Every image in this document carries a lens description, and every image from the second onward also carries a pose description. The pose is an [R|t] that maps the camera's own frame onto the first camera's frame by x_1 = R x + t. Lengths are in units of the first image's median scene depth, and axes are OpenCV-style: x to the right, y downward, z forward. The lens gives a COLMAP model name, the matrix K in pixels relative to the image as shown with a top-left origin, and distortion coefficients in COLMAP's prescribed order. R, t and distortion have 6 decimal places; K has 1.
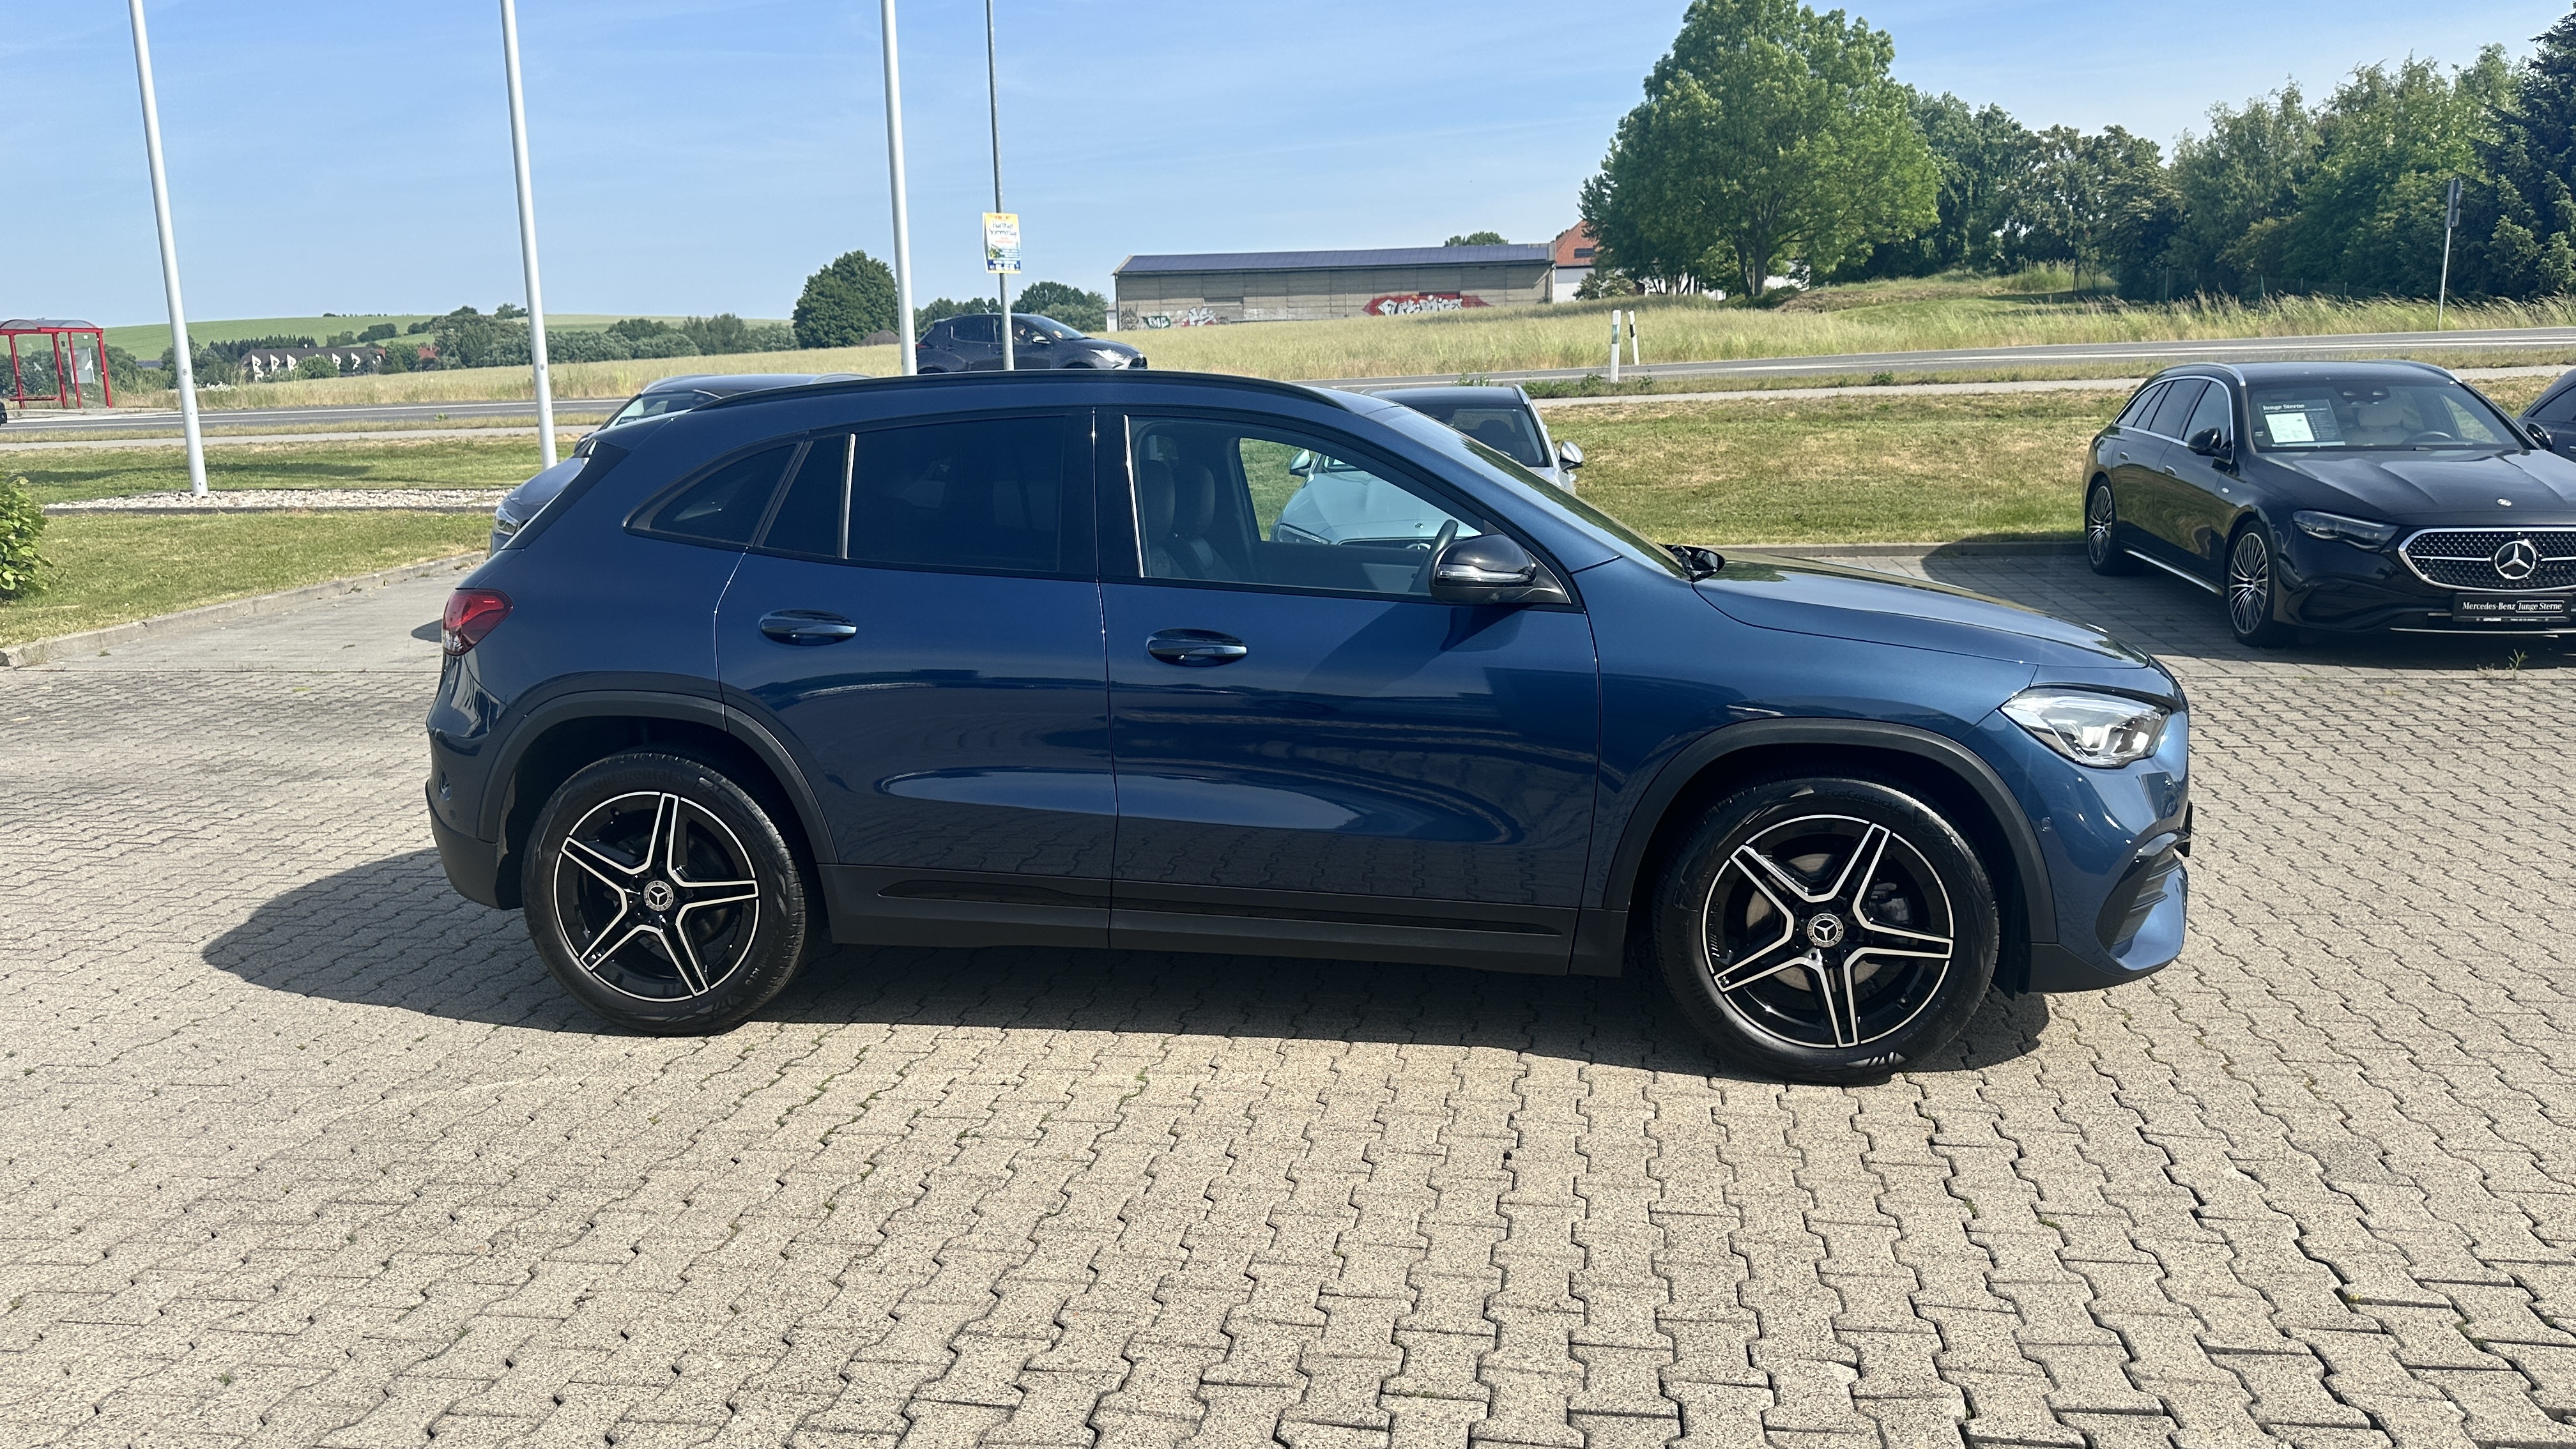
lens RADIAL K [[1804.5, 0, 1302.3], [0, 1804.5, 725.4], [0, 0, 1]] dist [0.052880, -0.064873]
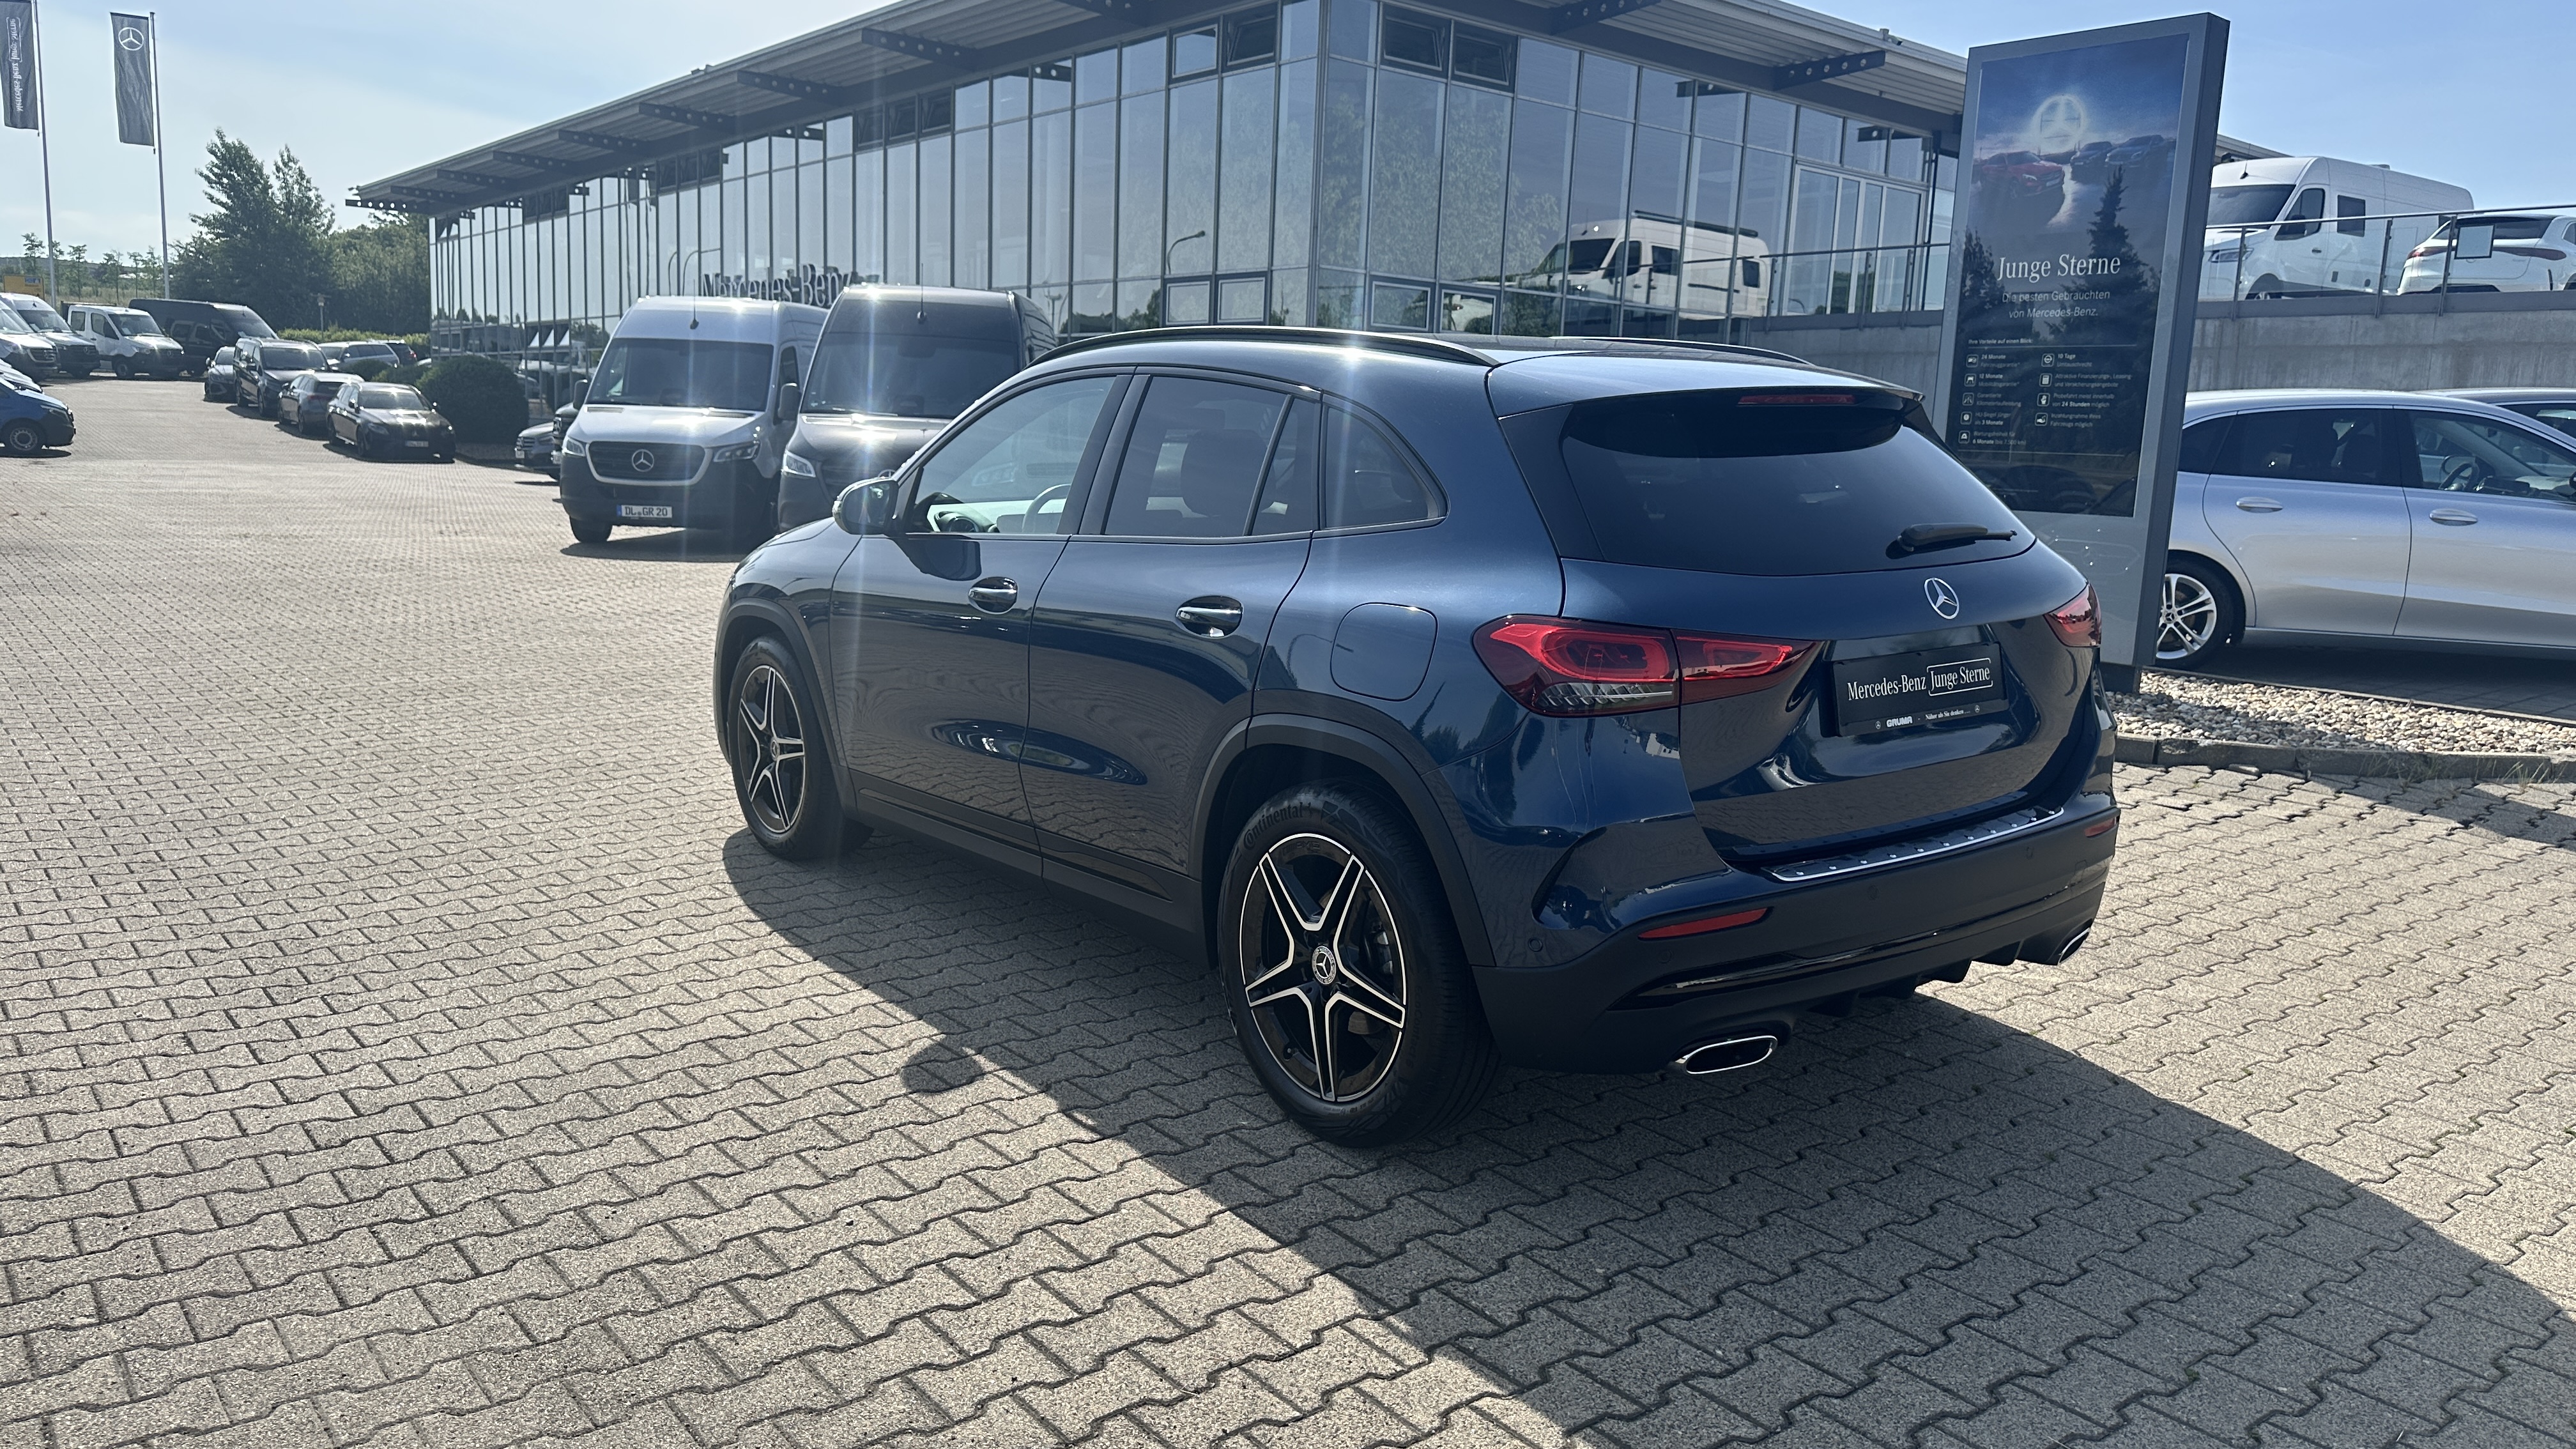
lens RADIAL K [[1804.5, 0, 1295.8], [0, 1804.5, 722.4], [0, 0, 1]] dist [0.052880, -0.064873]
pose [[-0.719236, -0.118706, 0.684550, -0.063105], [0.107576, 0.954386, 0.278524, -0.022687], [-0.686387, 0.273965, -0.673659, 0.147389]]
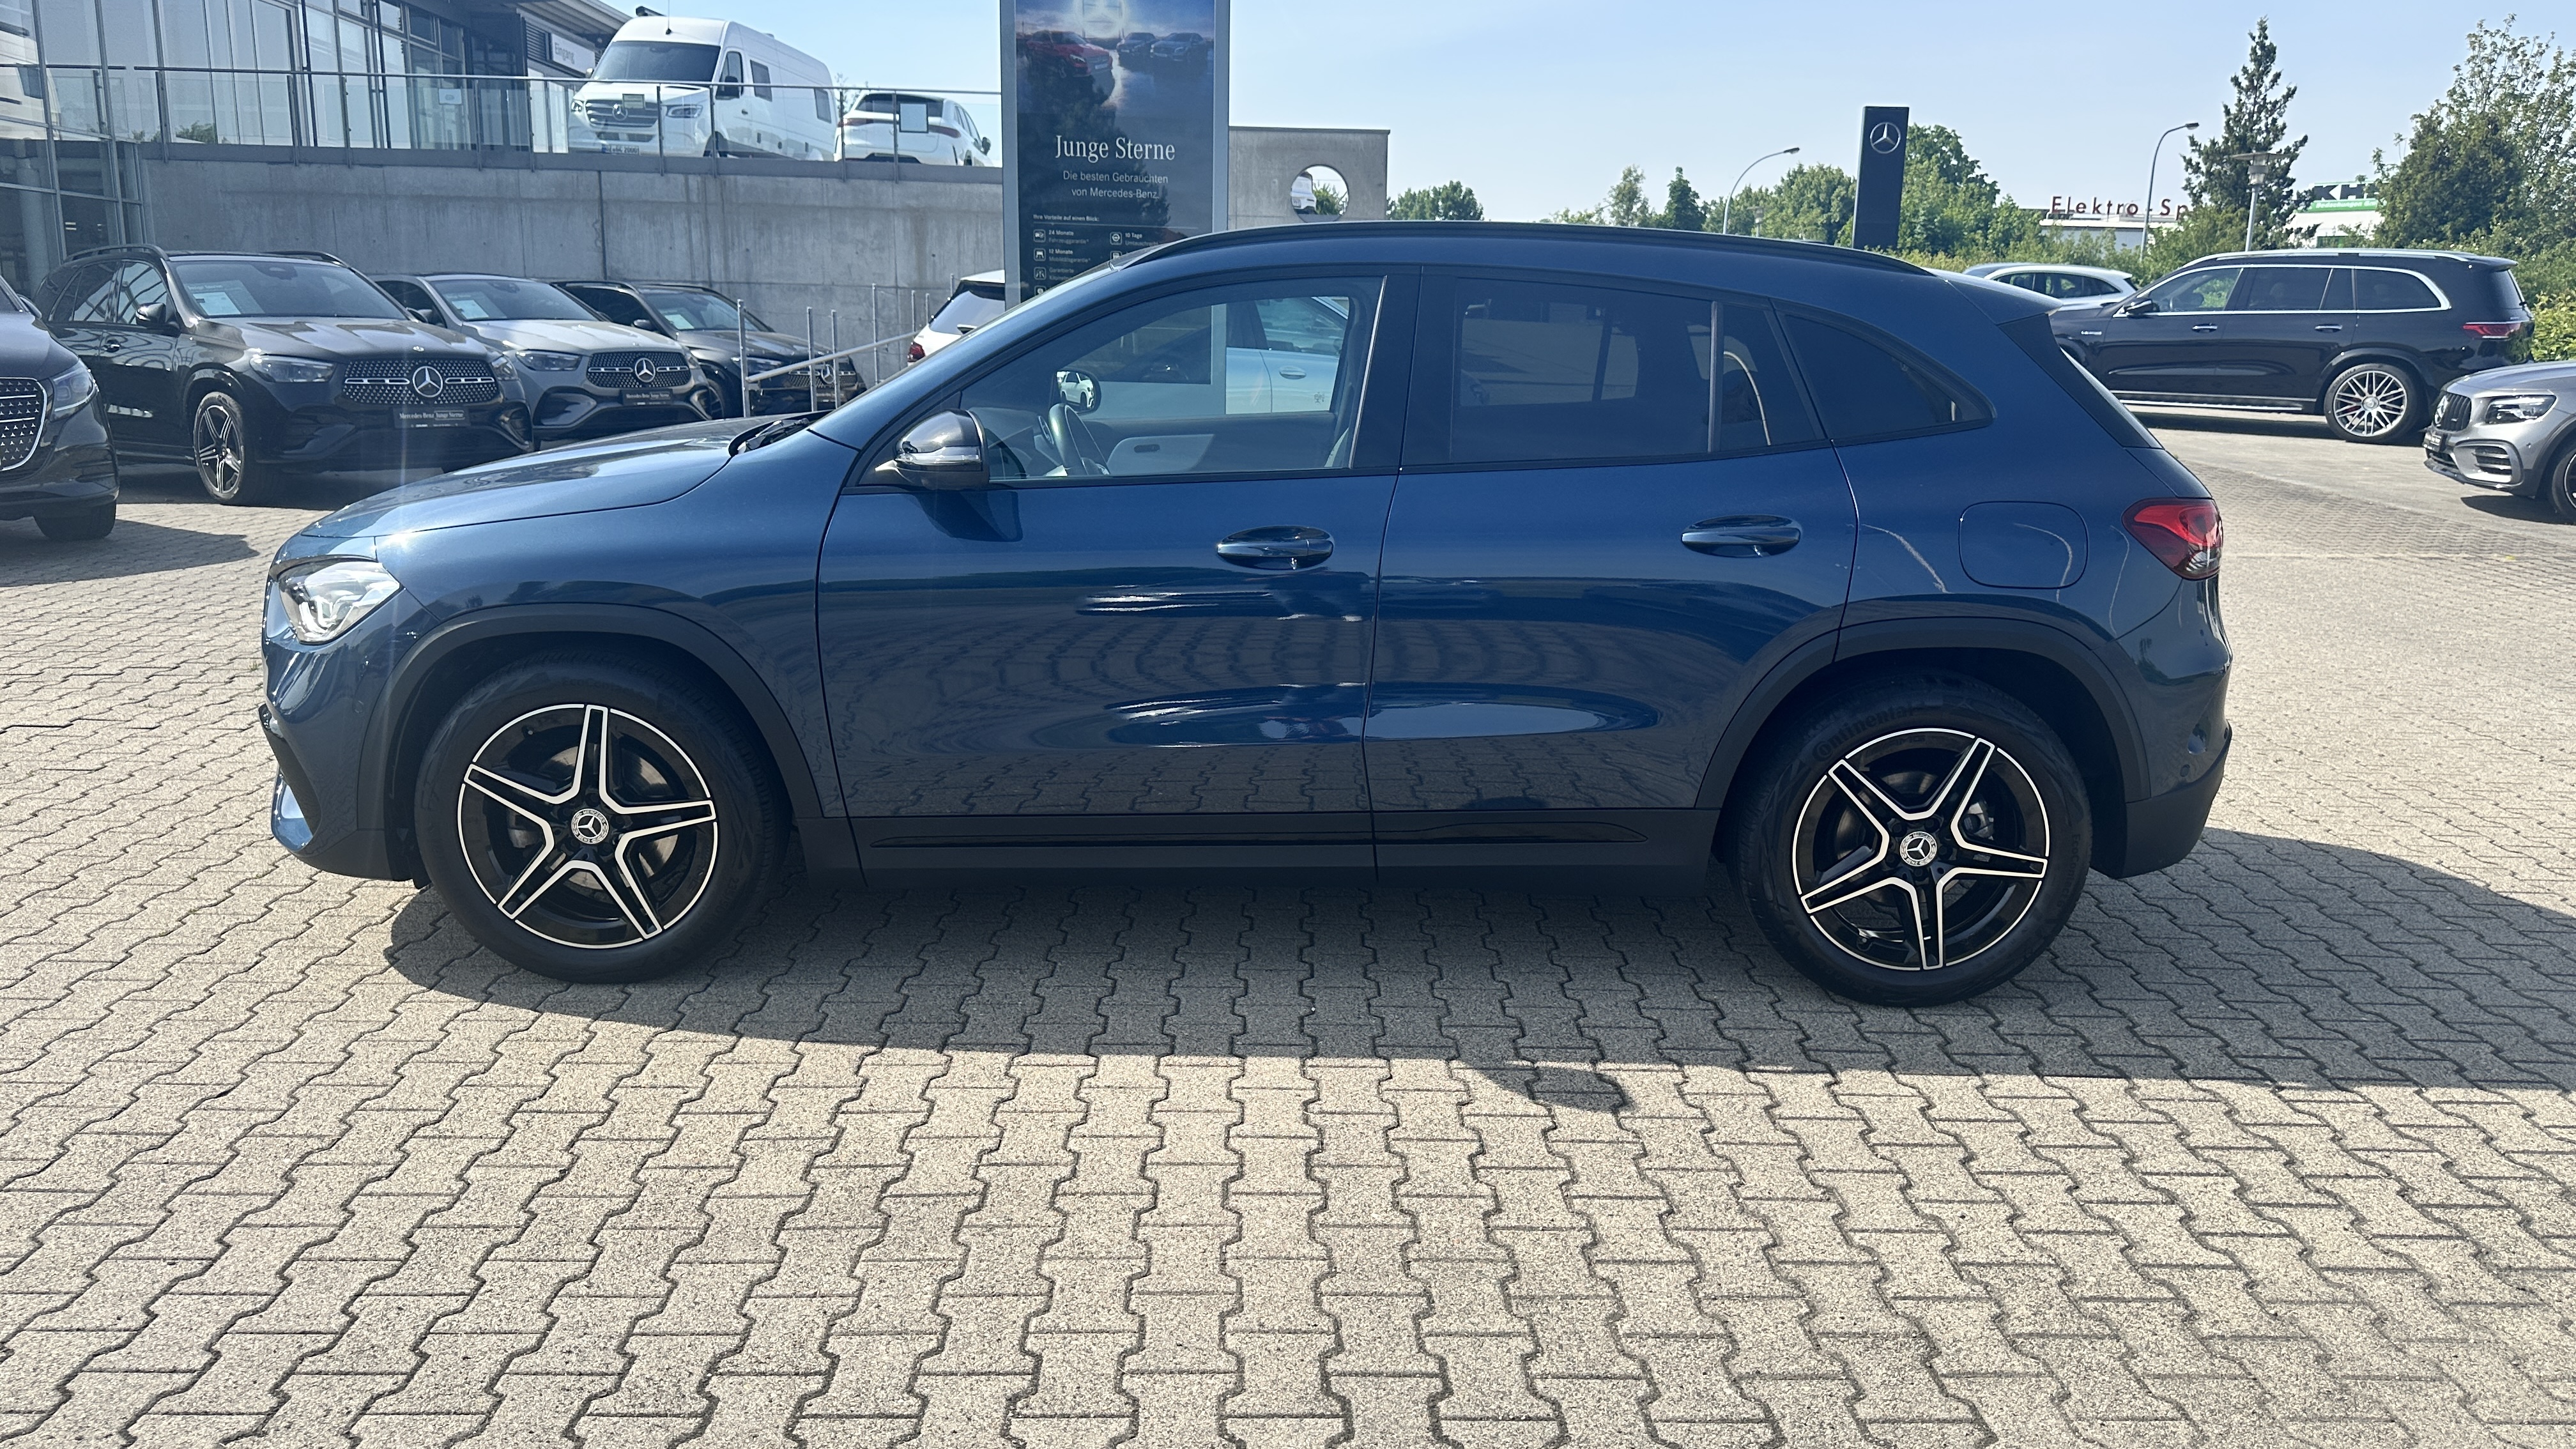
lens RADIAL K [[1804.5, 0, 1288.8], [0, 1804.5, 749.5], [0, 0, 1]] dist [0.052880, -0.064873]
pose [[-0.989593, 0.027771, -0.141192, 0.008807], [-0.032176, 0.913652, 0.405223, -0.027069], [0.140254, 0.405548, -0.903249, 0.162835]]
